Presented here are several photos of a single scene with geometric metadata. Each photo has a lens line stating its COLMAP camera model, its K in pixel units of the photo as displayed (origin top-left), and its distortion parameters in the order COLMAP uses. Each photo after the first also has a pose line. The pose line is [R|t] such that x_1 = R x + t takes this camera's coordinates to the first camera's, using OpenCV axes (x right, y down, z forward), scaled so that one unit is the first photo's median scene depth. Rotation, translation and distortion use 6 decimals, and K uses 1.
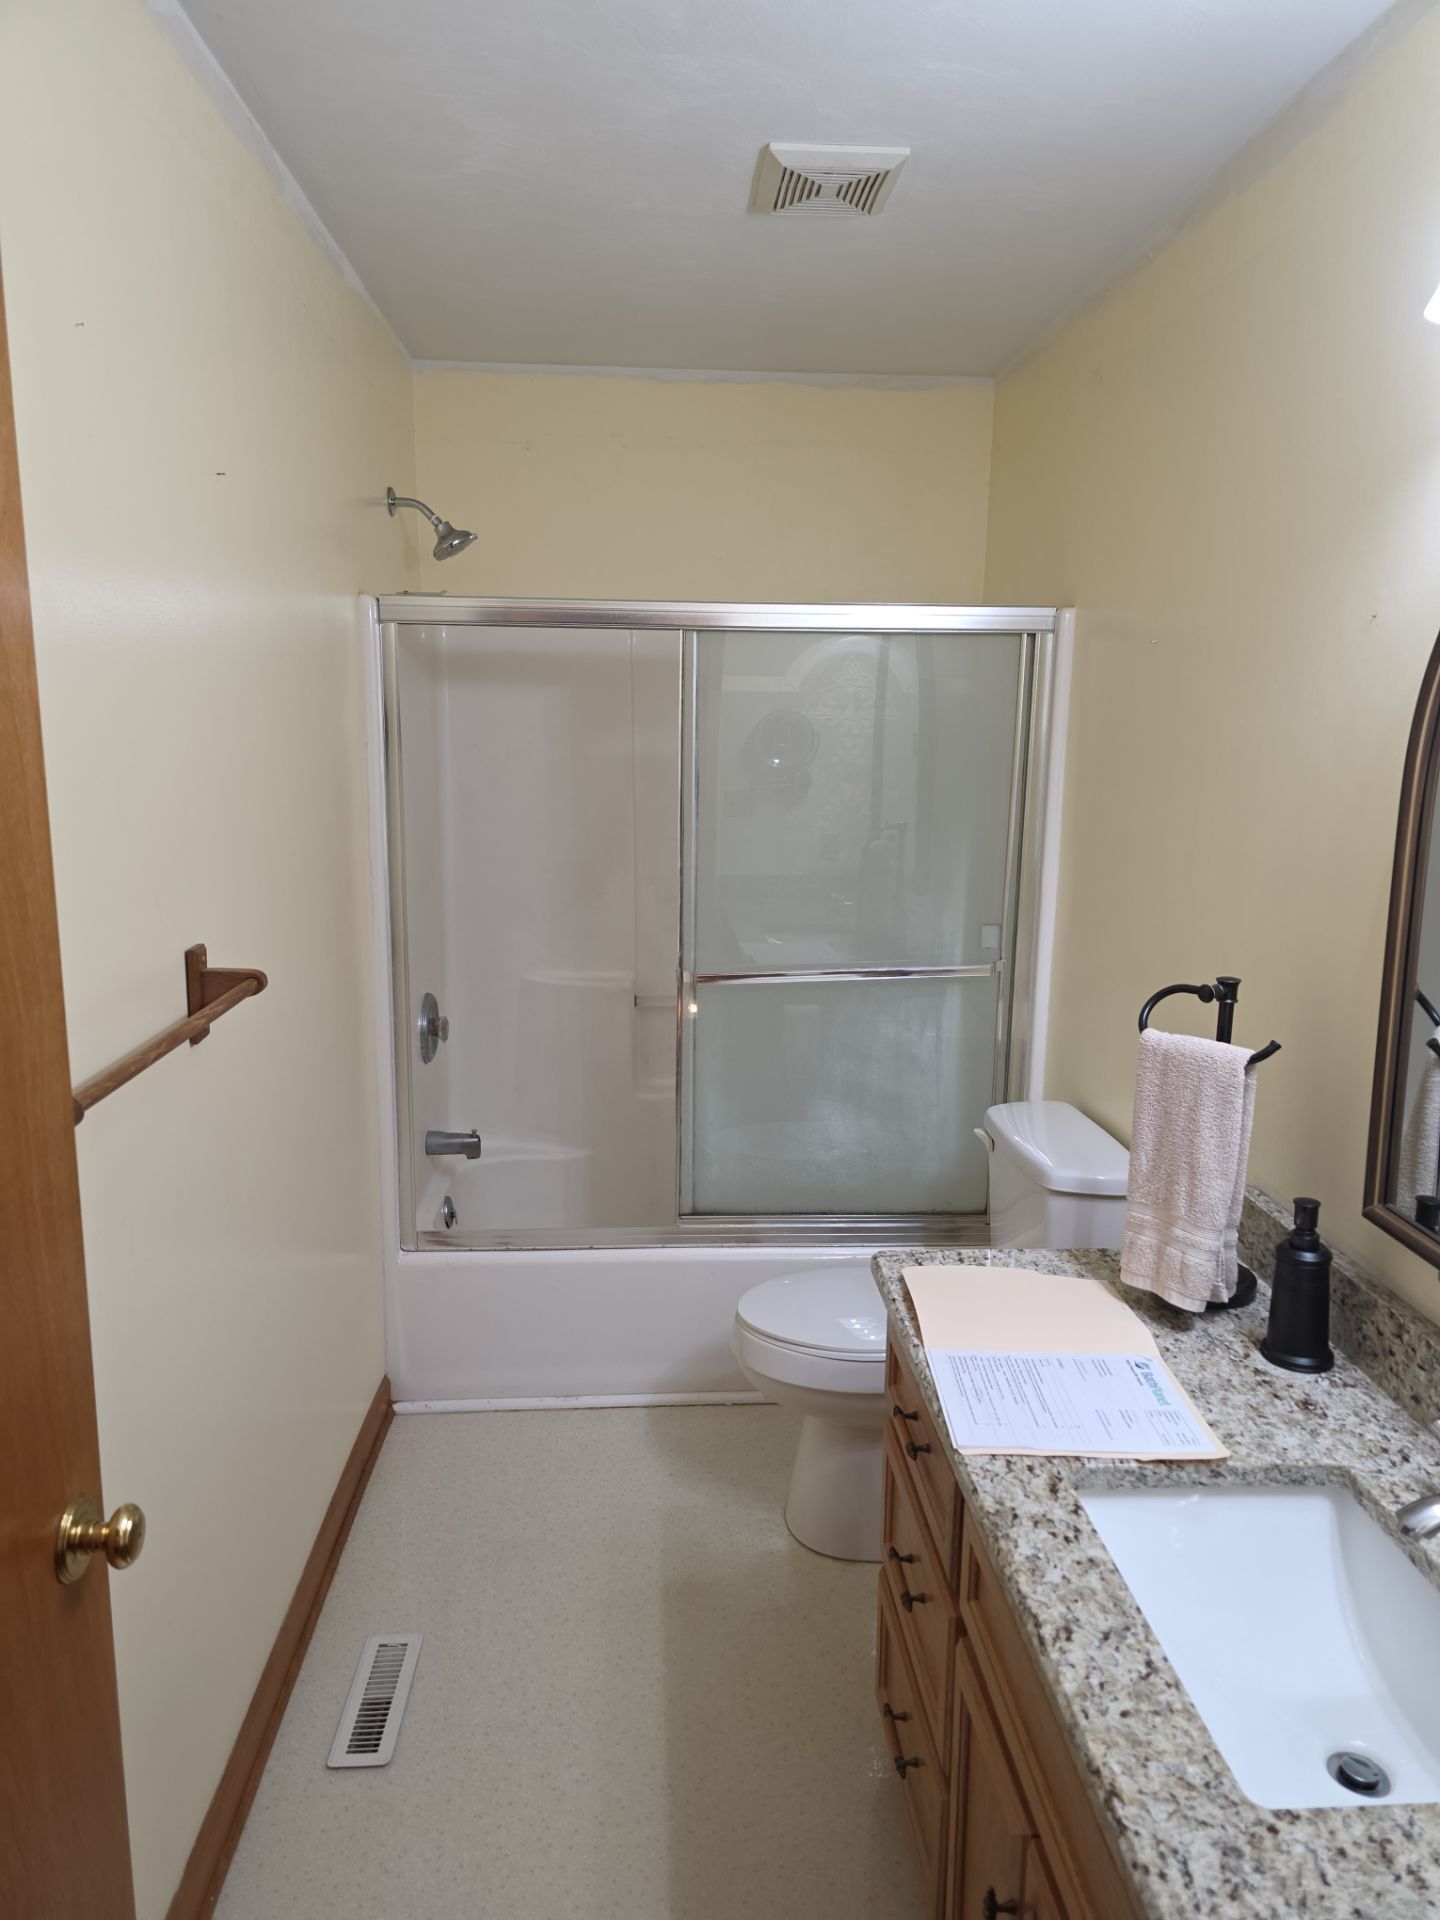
lens RADIAL K [[1305.6, 0, 720.0], [0, 1305.6, 960.0], [0, 0, 1]] dist [0.050839, -0.043972]
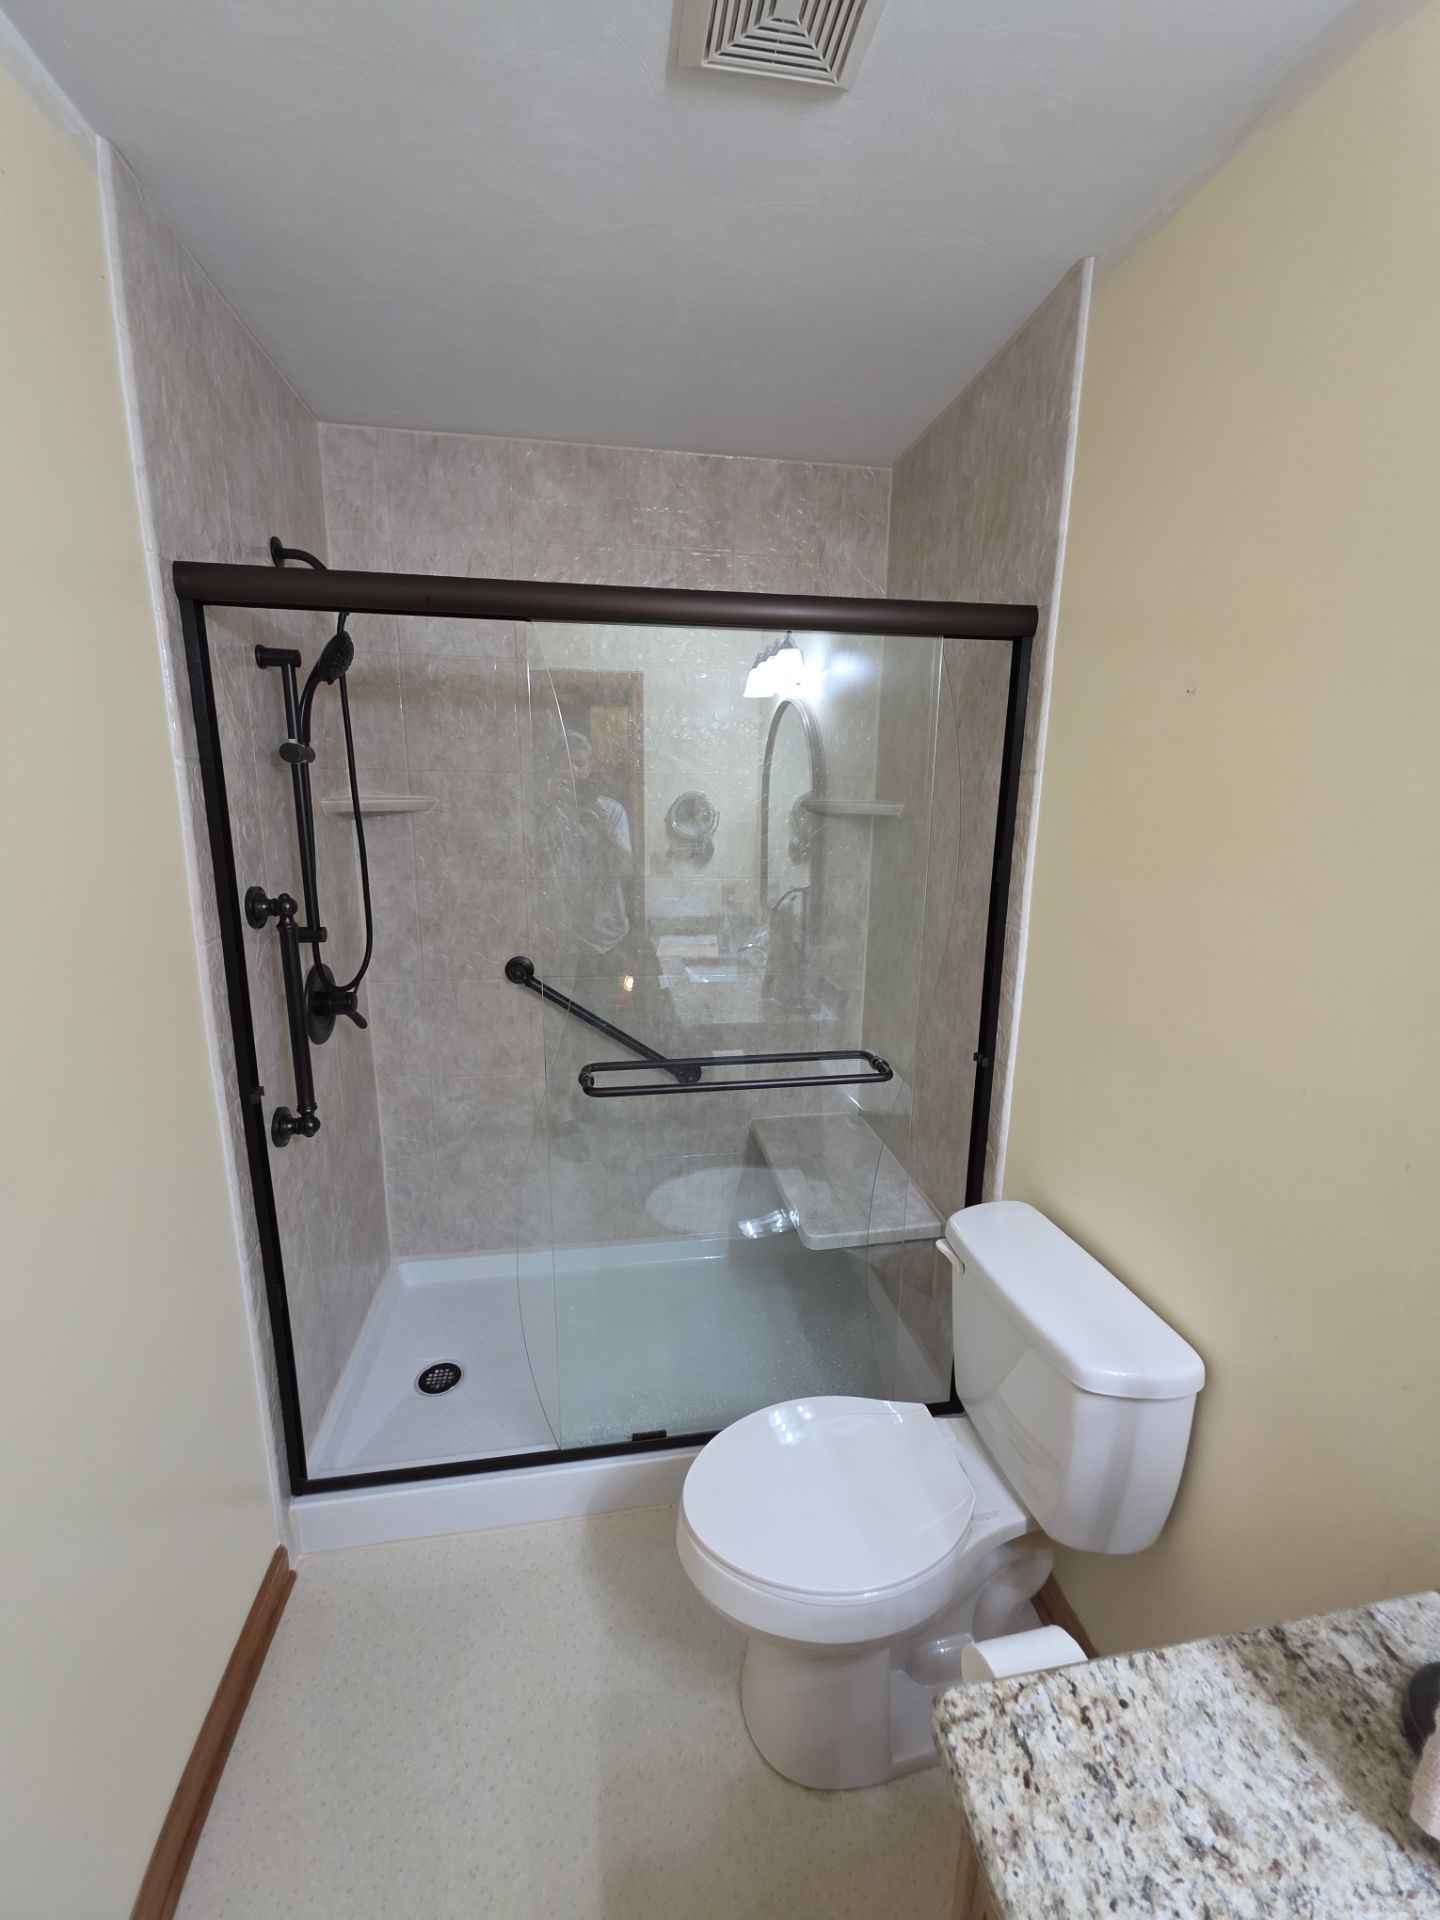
lens RADIAL K [[764.1, 0, 721.6], [0, 764.1, 945.7], [0, 0, 1]] dist [-0.002138, -0.000136]
pose [[0.994586, -0.024329, 0.101025, -0.003911], [0.022225, 0.999513, 0.021907, -0.156963], [-0.101509, -0.019543, 0.994643, 0.849184]]
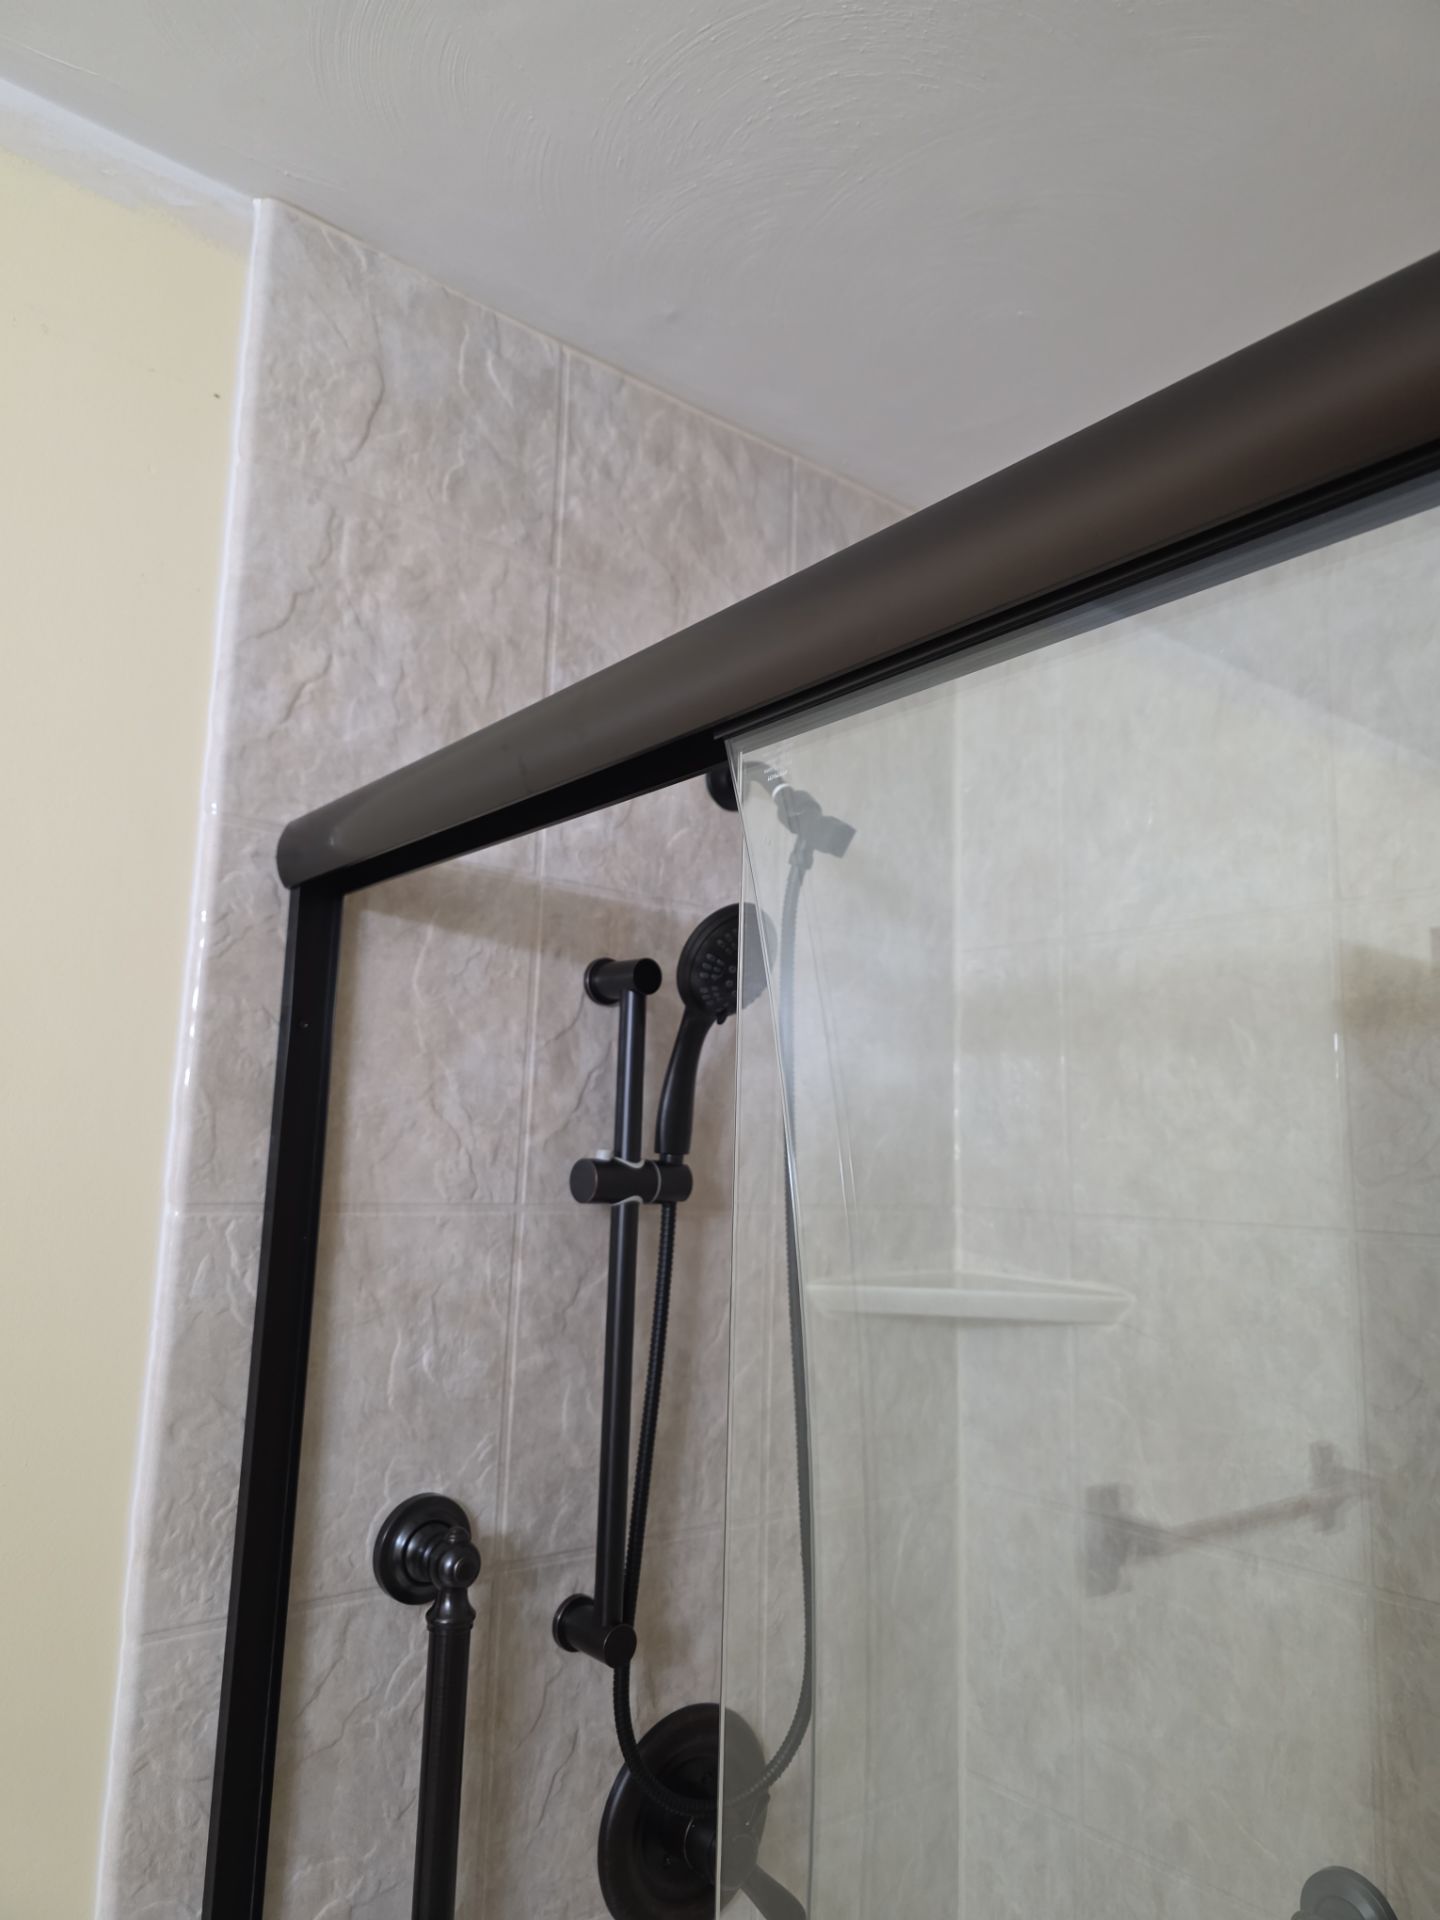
lens RADIAL K [[1305.6, 0, 720.0], [0, 1305.6, 960.0], [0, 0, 1]] dist [0.050839, -0.043972]
pose [[0.573597, -0.120915, -0.810164, 0.202545], [-0.174347, 0.948361, -0.264979, -0.331486], [0.800368, 0.293241, 0.522896, 1.523767]]
